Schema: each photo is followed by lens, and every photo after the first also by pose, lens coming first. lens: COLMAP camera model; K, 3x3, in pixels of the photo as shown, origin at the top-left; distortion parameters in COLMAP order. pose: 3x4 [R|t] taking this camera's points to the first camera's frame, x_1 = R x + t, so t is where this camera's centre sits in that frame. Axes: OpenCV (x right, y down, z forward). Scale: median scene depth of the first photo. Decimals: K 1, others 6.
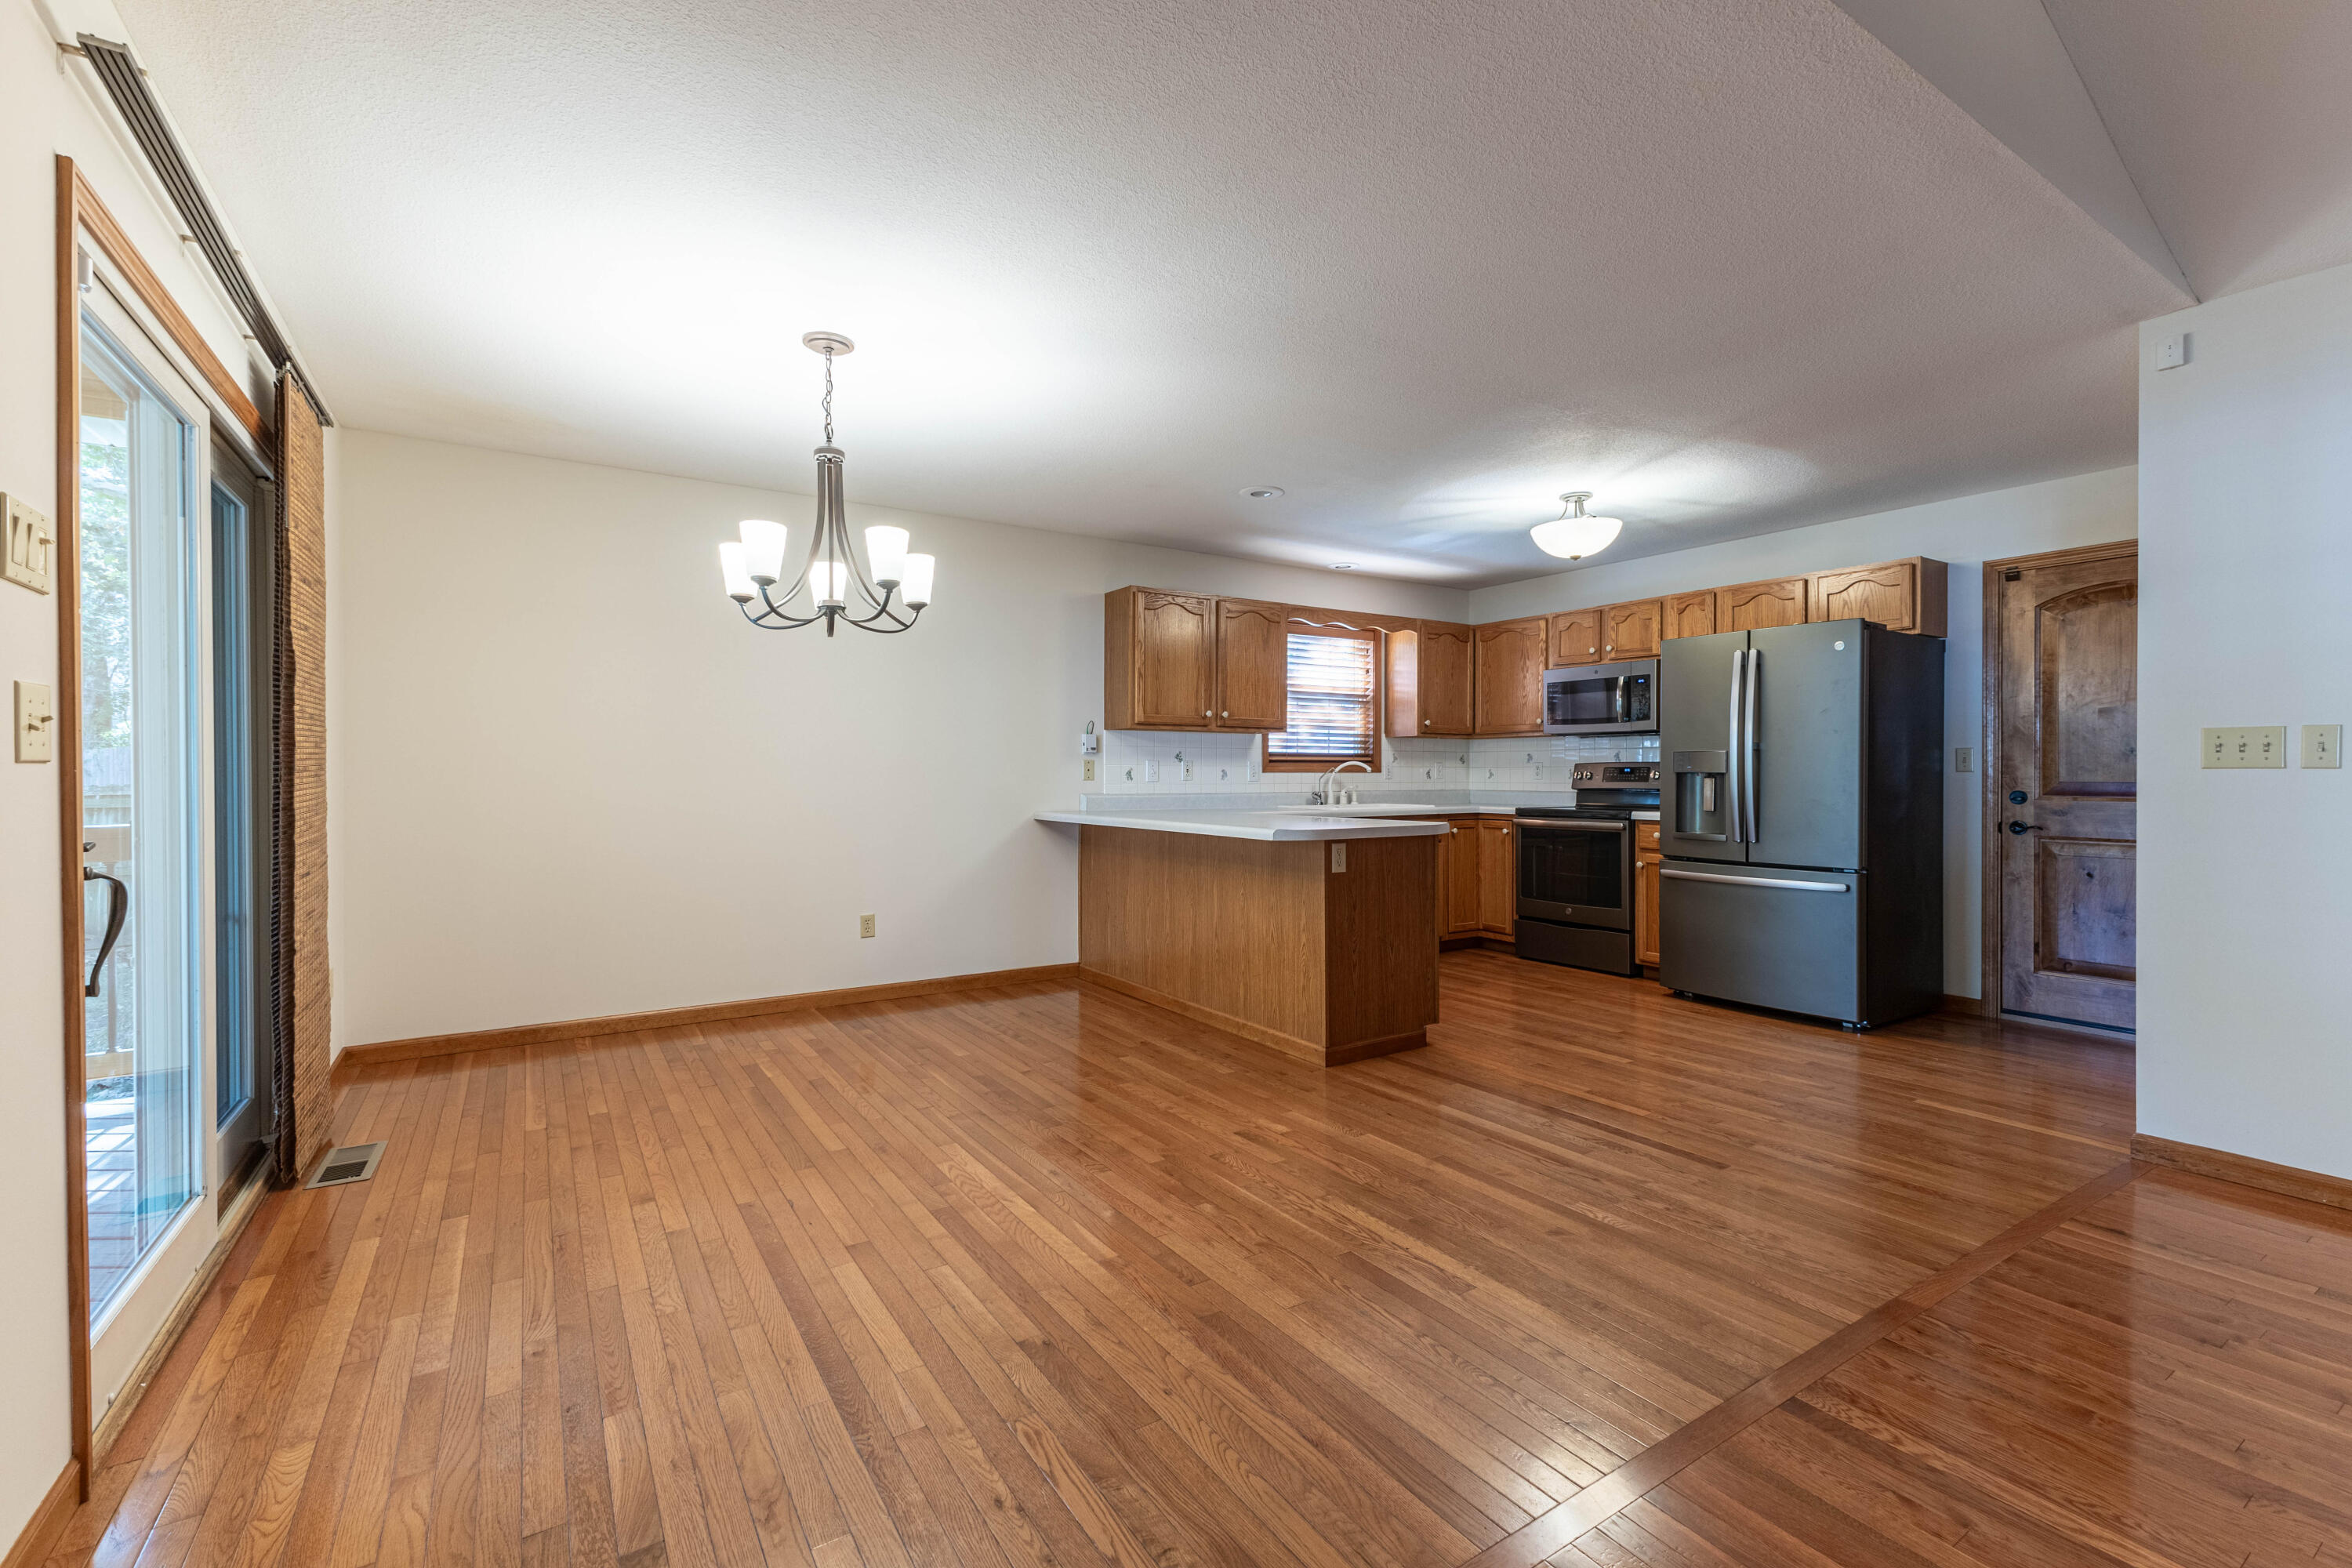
lens RADIAL K [[1013.1, 0, 1178.6], [0, 1013.1, 777.7], [0, 0, 1]] dist [0.009238, 0.000491]
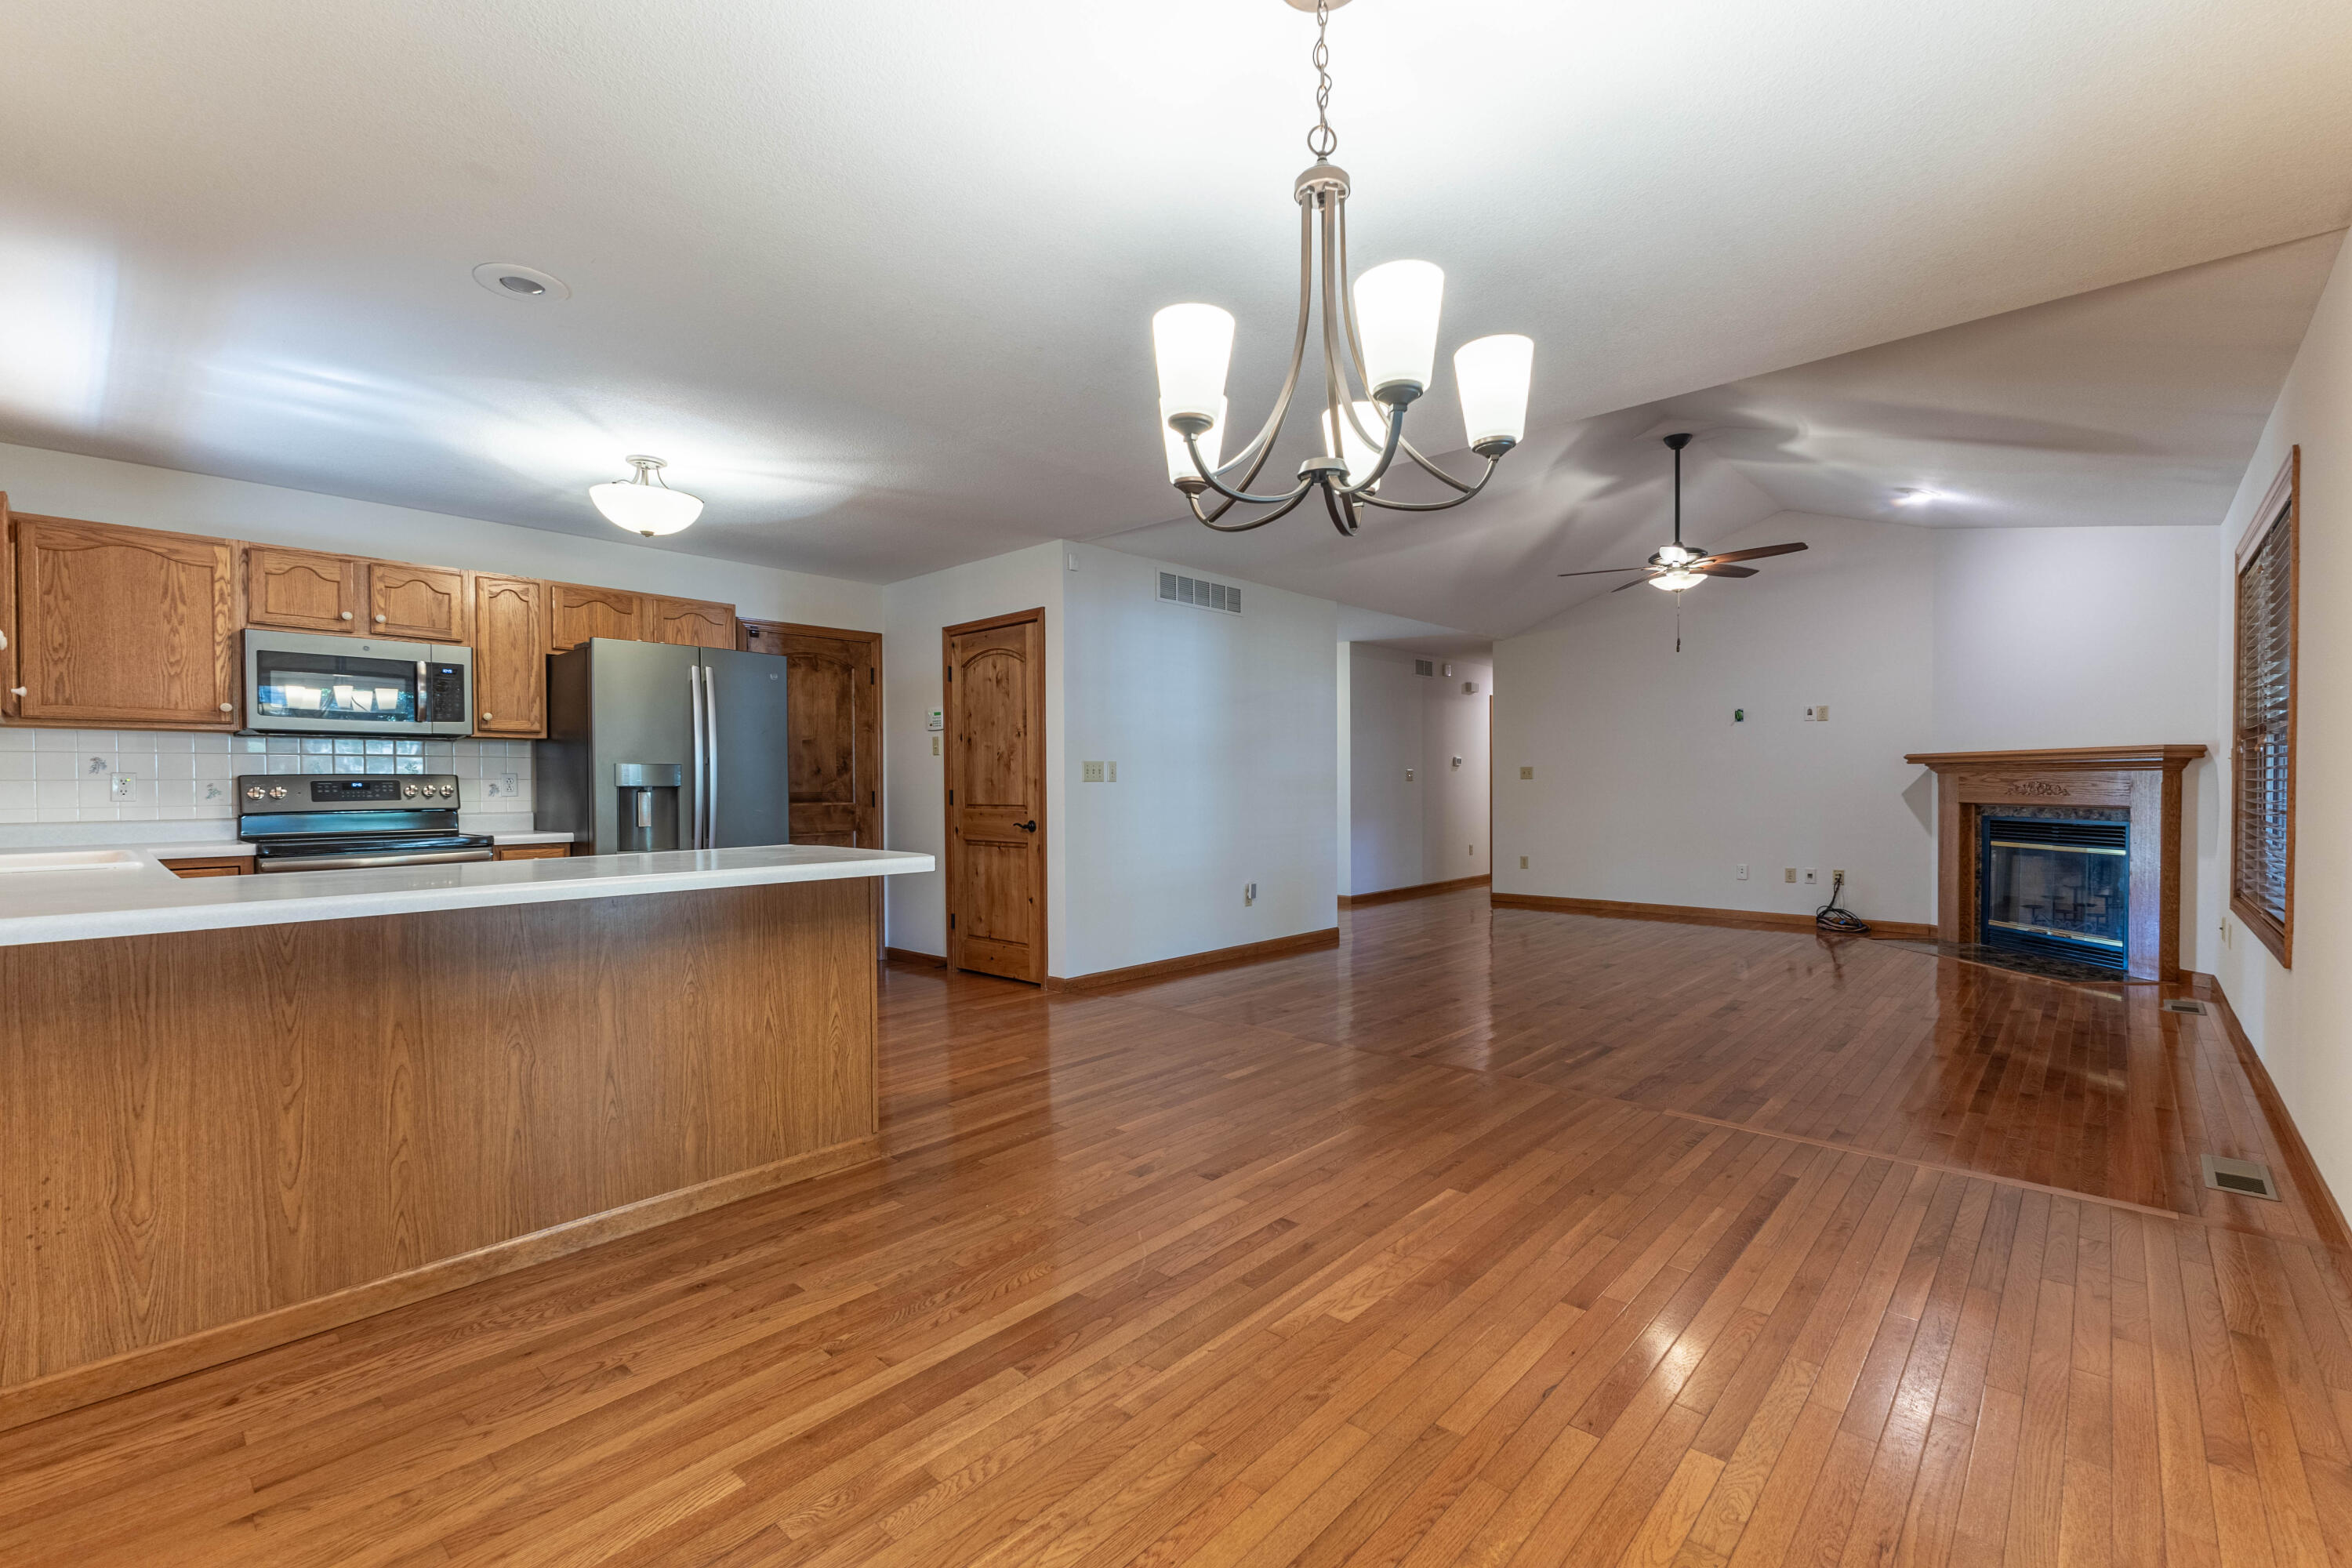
lens RADIAL K [[1007.7, 0, 1185.0], [0, 1007.7, 796.4], [0, 0, 1]] dist [0.008505, 0.000085]
pose [[-0.257023, -0.010661, 0.966346, -0.466607], [0.010938, 0.999843, 0.013940, -0.002915], [-0.966343, 0.014153, -0.256866, 0.668830]]
